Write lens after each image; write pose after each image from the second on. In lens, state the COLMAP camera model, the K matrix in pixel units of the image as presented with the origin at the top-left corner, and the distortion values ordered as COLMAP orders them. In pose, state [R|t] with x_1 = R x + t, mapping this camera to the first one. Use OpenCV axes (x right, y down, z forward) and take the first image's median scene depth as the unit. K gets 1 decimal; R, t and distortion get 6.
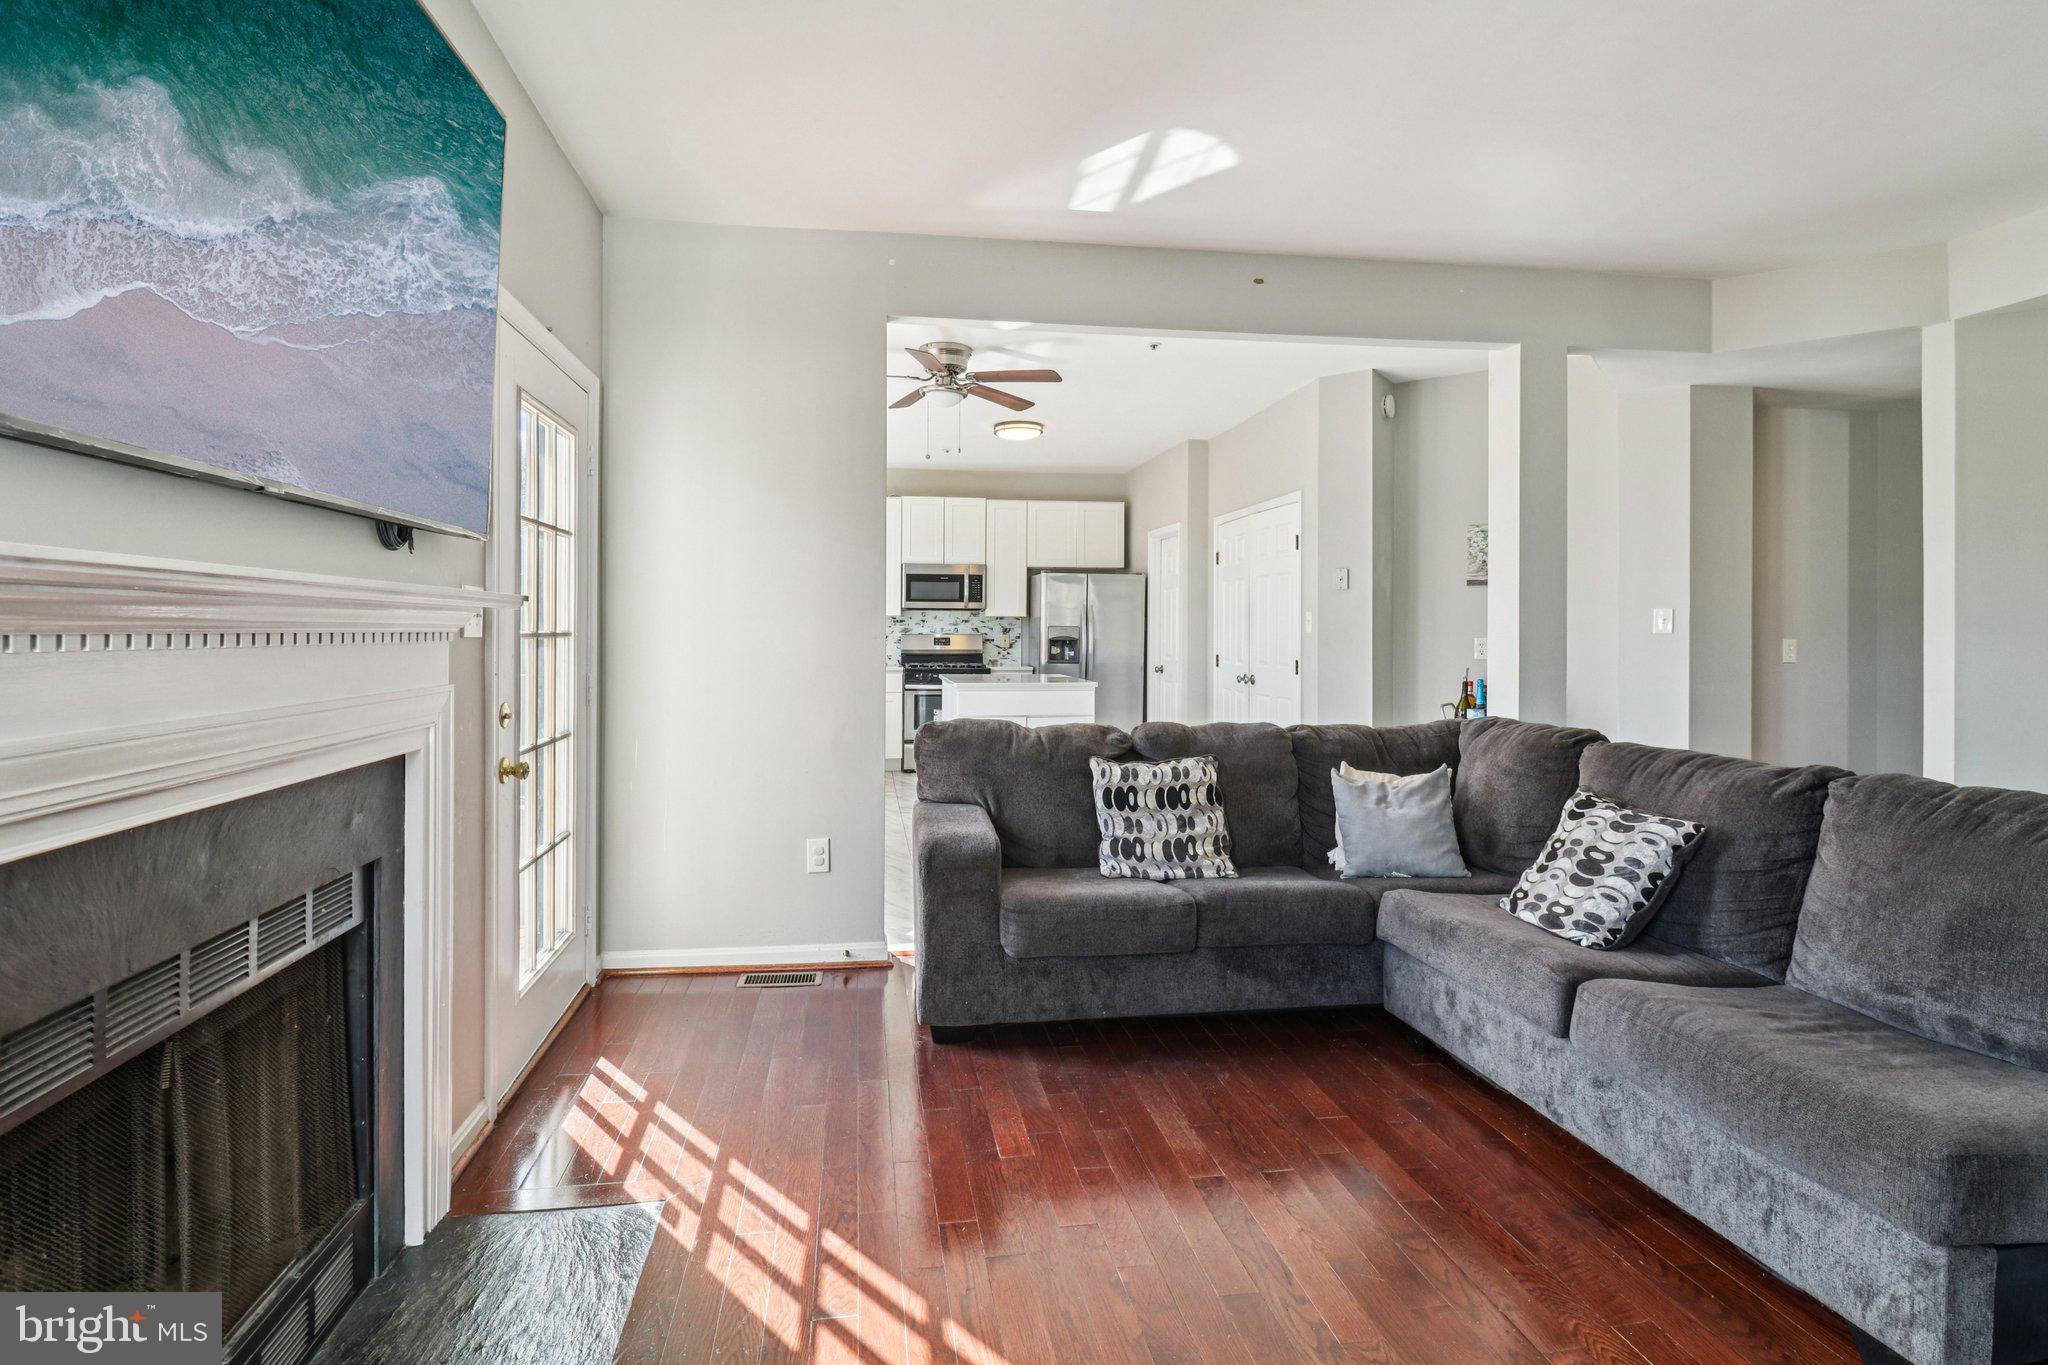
lens RADIAL K [[1037.2, 0, 1023.9], [0, 1037.2, 632.0], [0, 0, 1]] dist [0.000190, 0.000049]
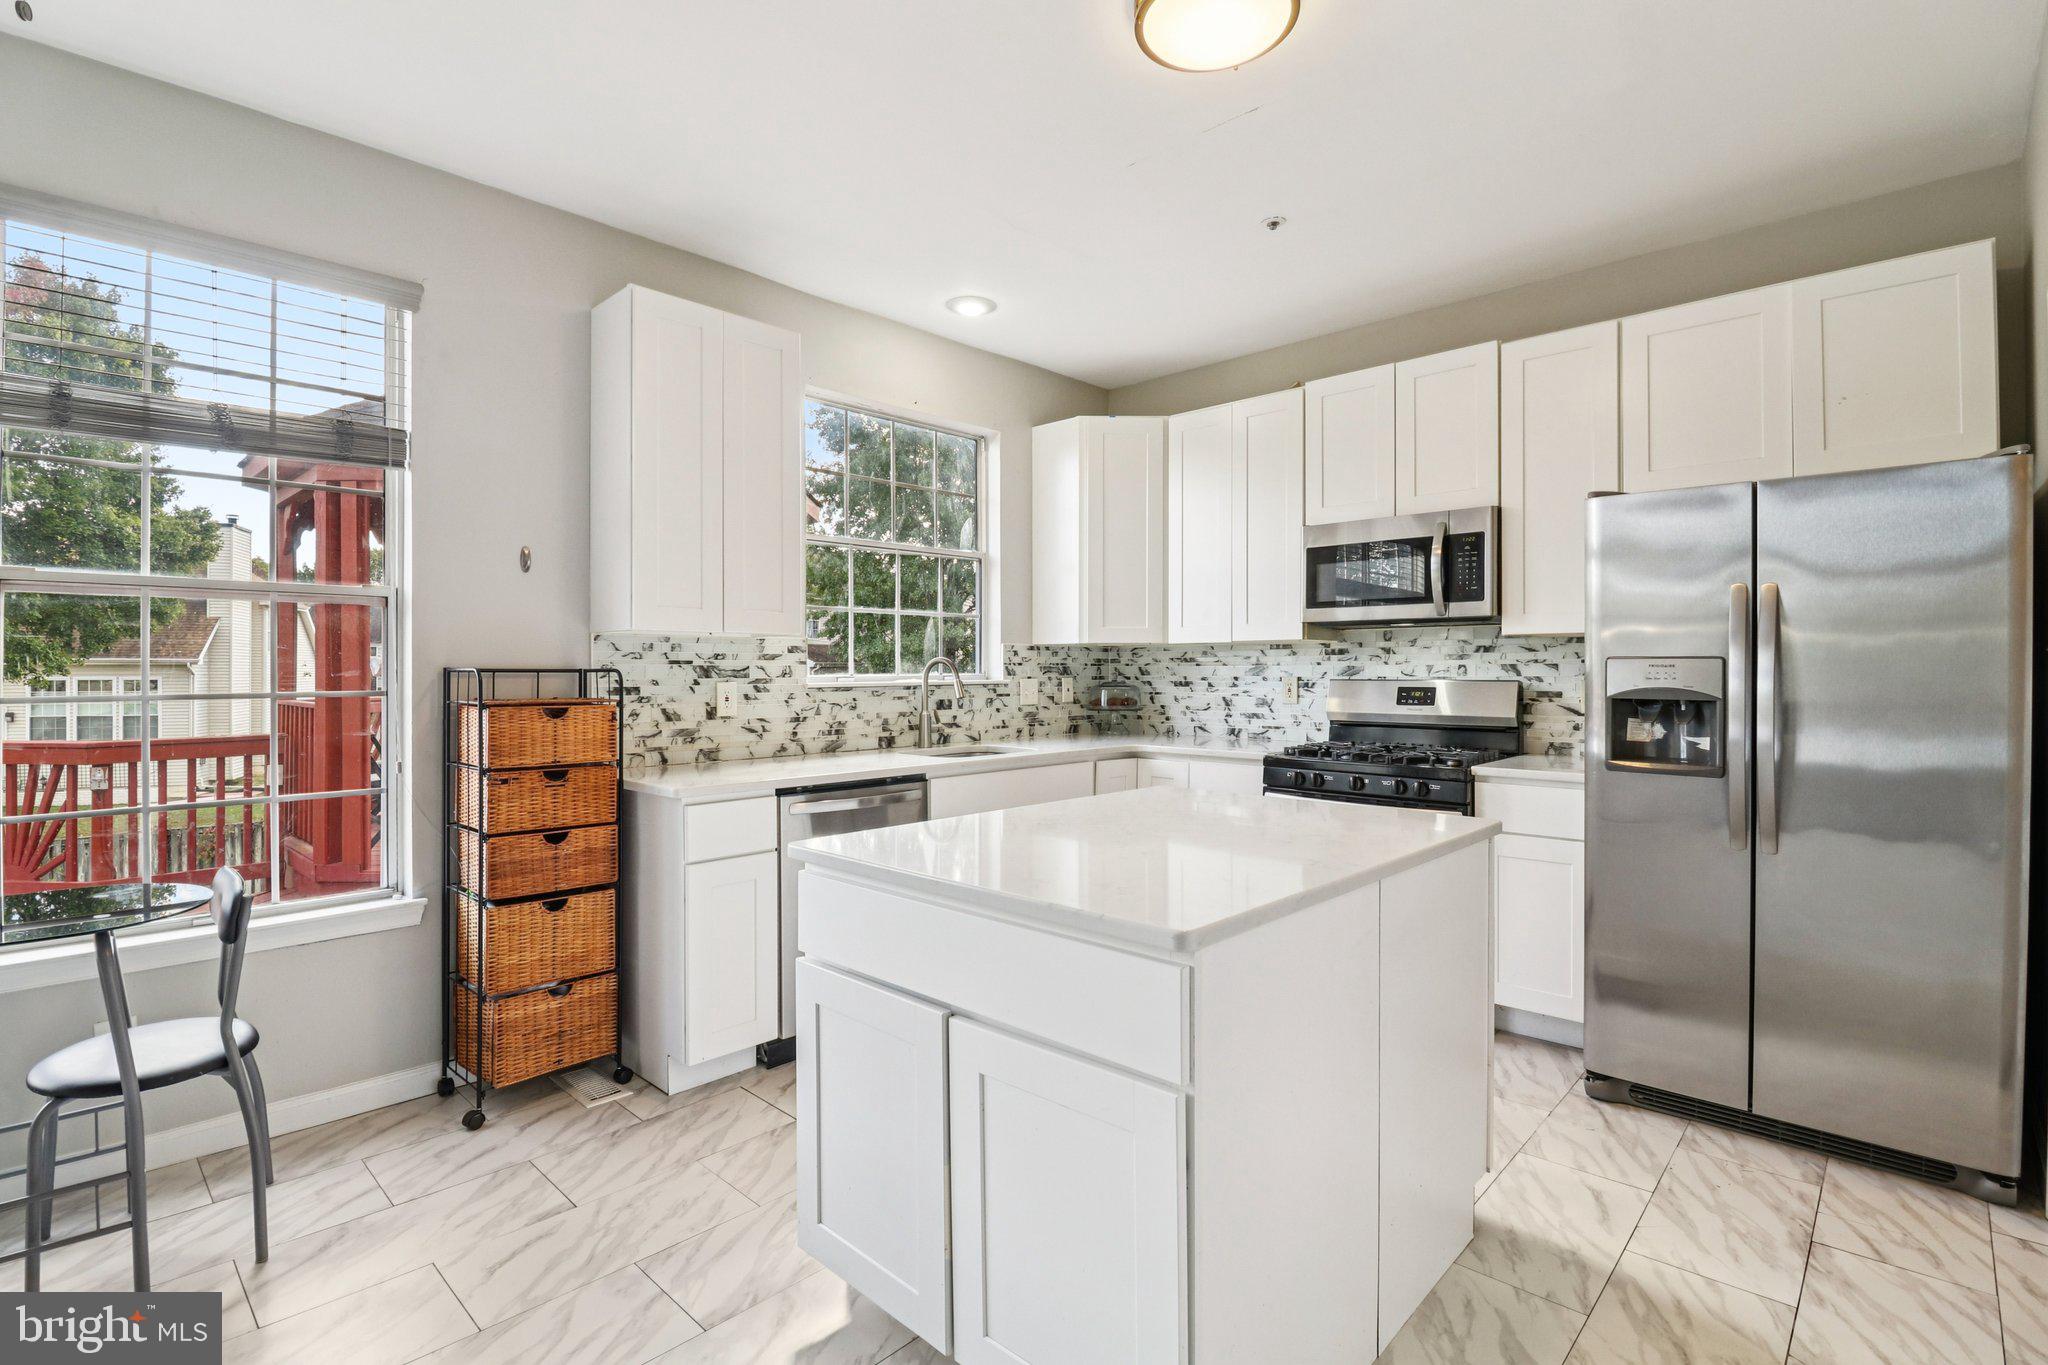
lens RADIAL K [[950.6, 0, 987.0], [0, 950.6, 669.3], [0, 0, 1]] dist [0.000794, -0.019488]
pose [[0.588064, -0.004648, -0.808801, 0.142216], [0.001588, 0.999988, -0.004592, -0.000739], [0.808813, 0.001416, 0.588064, 0.624365]]
